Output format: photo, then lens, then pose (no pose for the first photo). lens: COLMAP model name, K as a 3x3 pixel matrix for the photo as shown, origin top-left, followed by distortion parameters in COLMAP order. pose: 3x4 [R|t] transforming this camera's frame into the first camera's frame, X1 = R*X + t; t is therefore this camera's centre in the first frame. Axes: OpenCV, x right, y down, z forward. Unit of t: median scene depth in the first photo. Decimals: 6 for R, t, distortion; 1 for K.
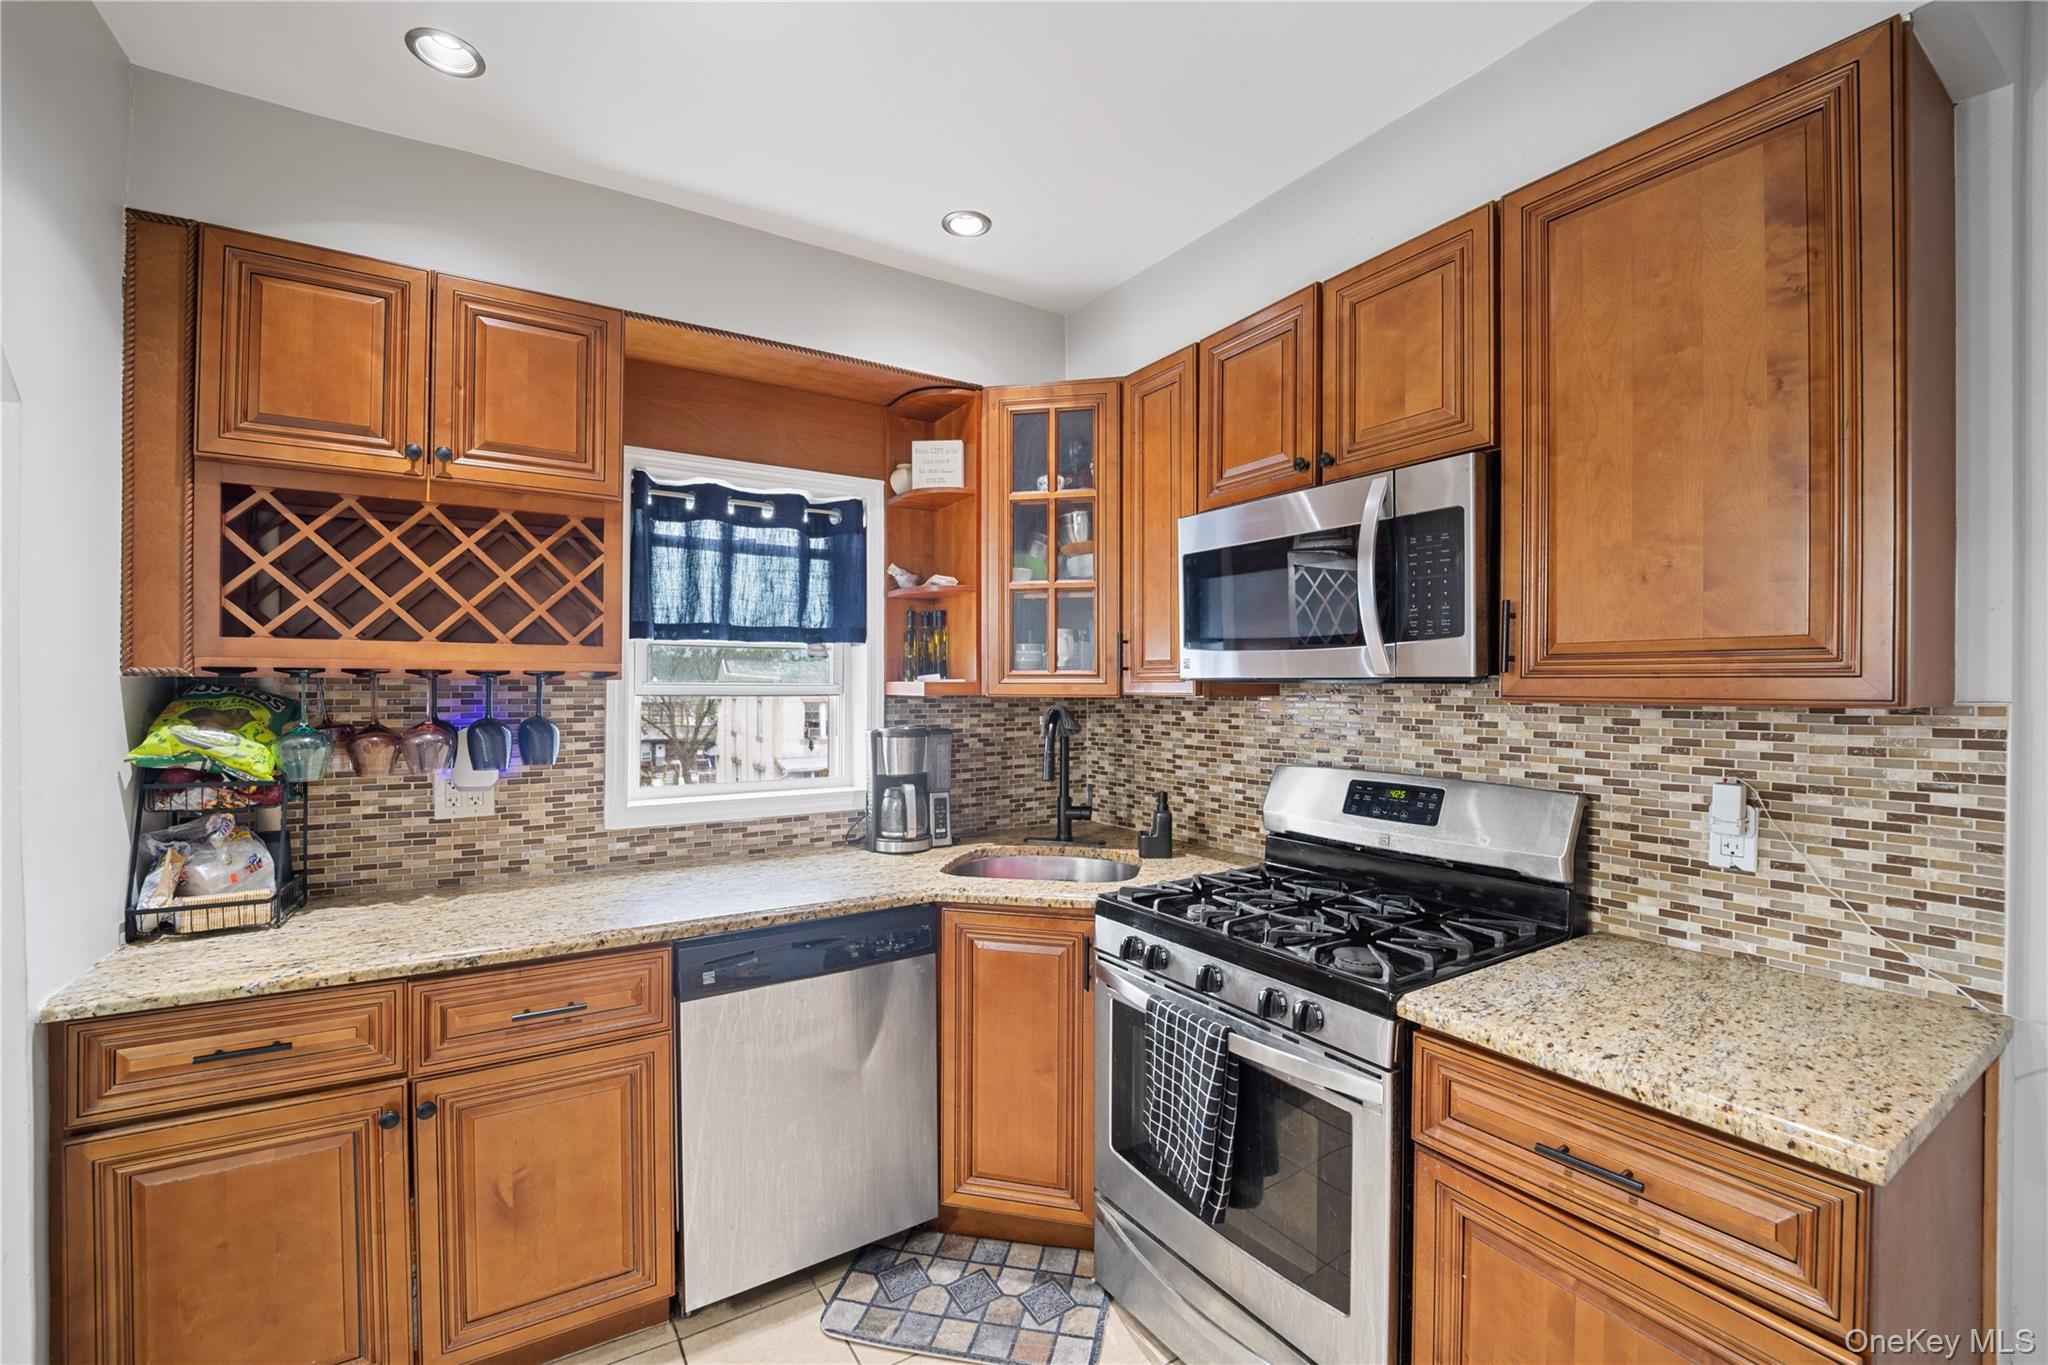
lens RADIAL K [[843.2, 0, 1023.3], [0, 843.2, 683.7], [0, 0, 1]] dist [-0.014311, 0.000338]
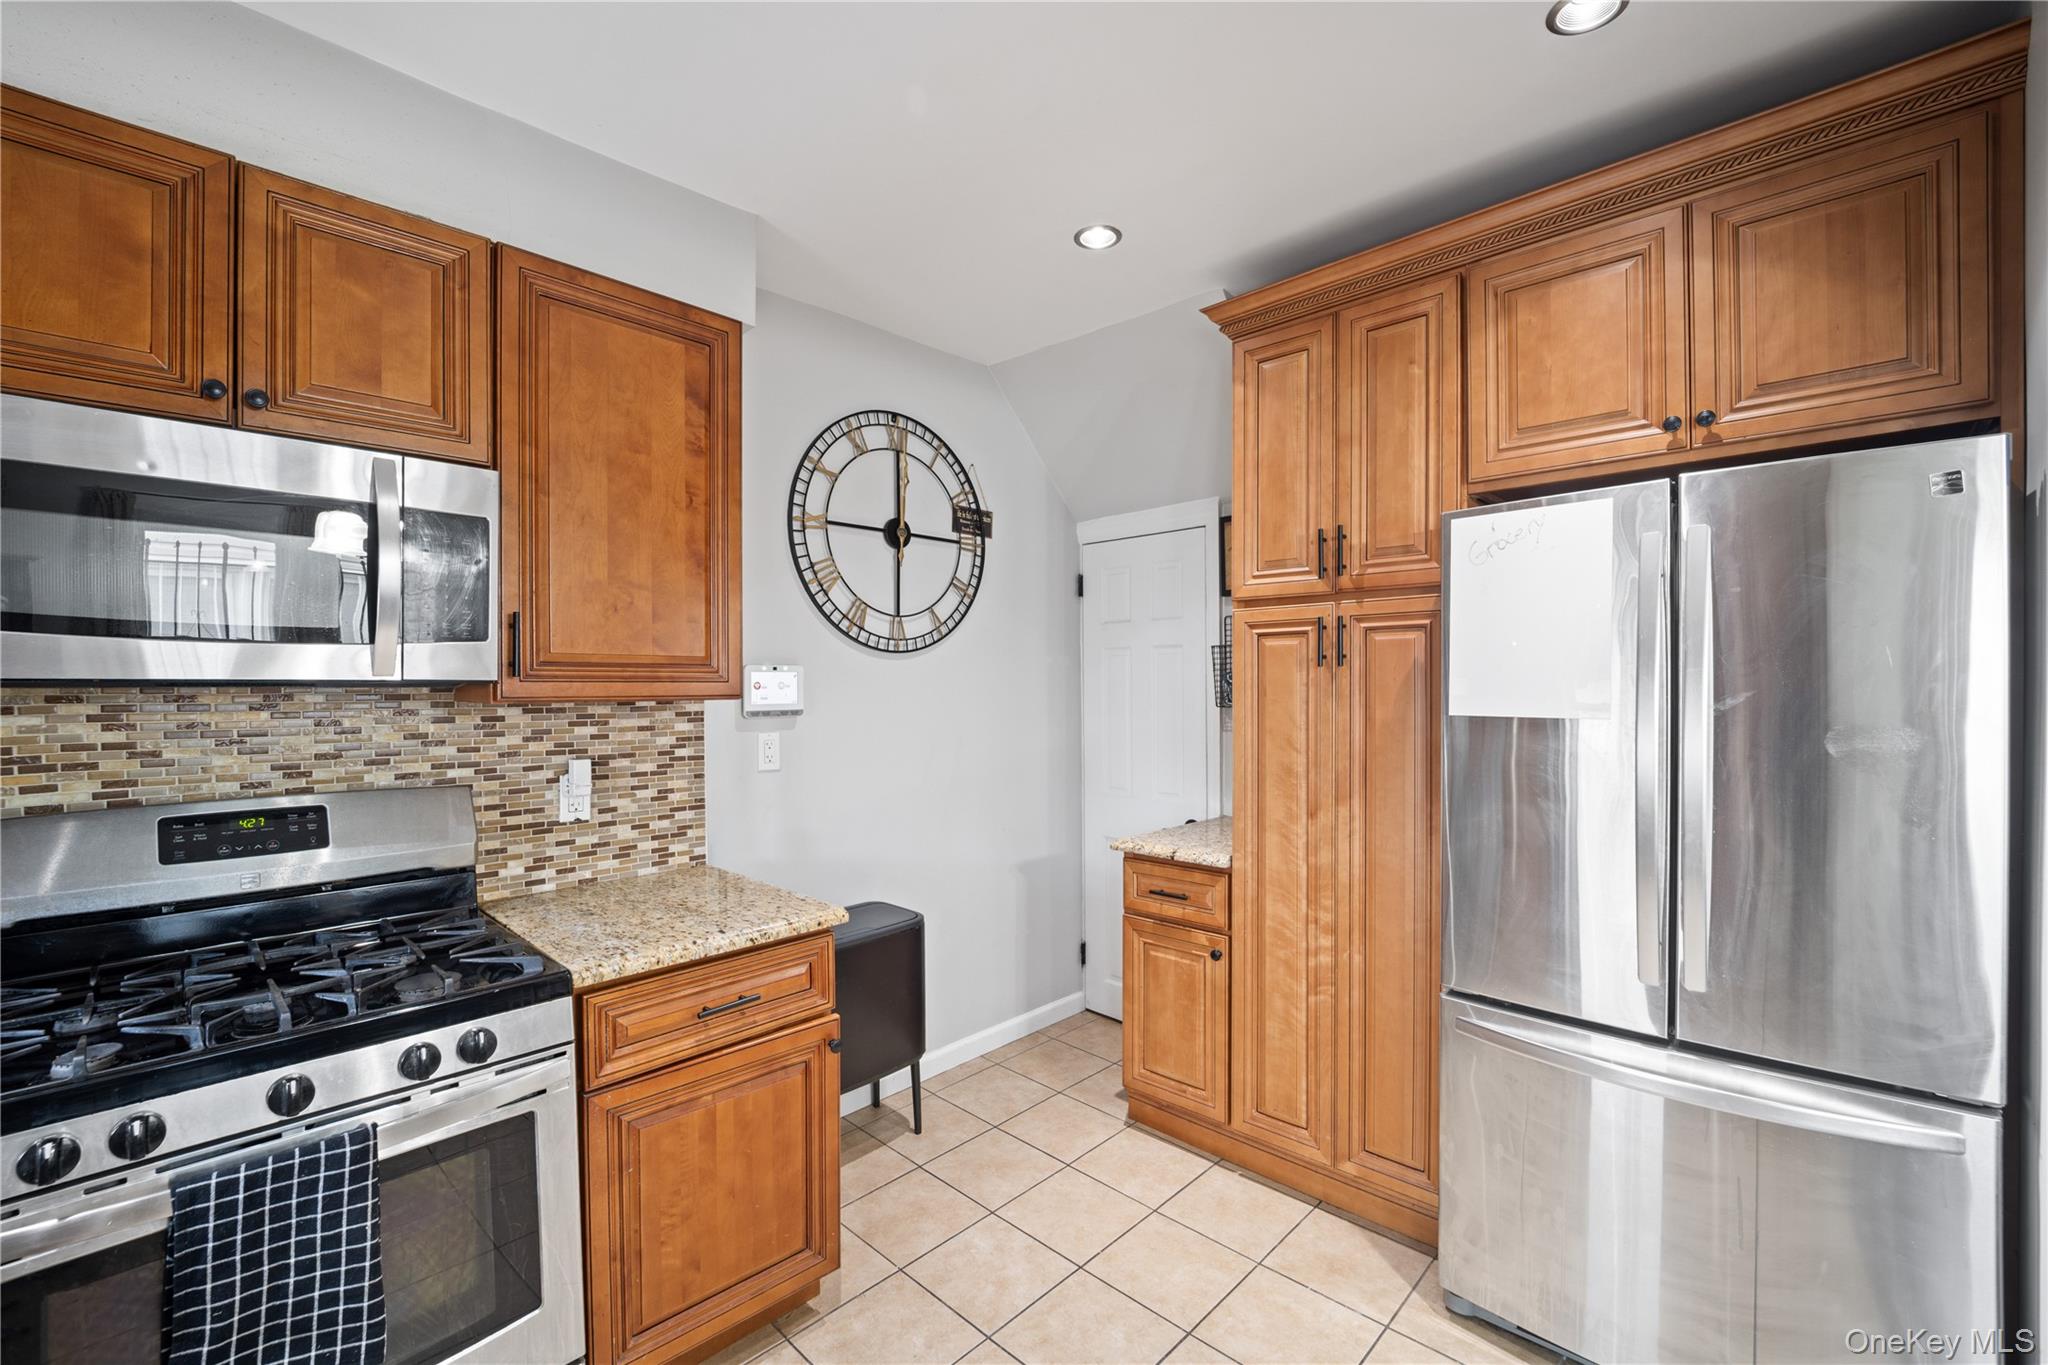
lens RADIAL K [[843.2, 0, 1023.4], [0, 843.2, 683.9], [0, 0, 1]] dist [-0.014311, 0.000338]
pose [[-0.223012, 0.000936, 0.974815, -0.679428], [0.002671, 0.999996, -0.000349, -0.001639], [-0.974812, 0.002526, -0.223014, 0.601882]]
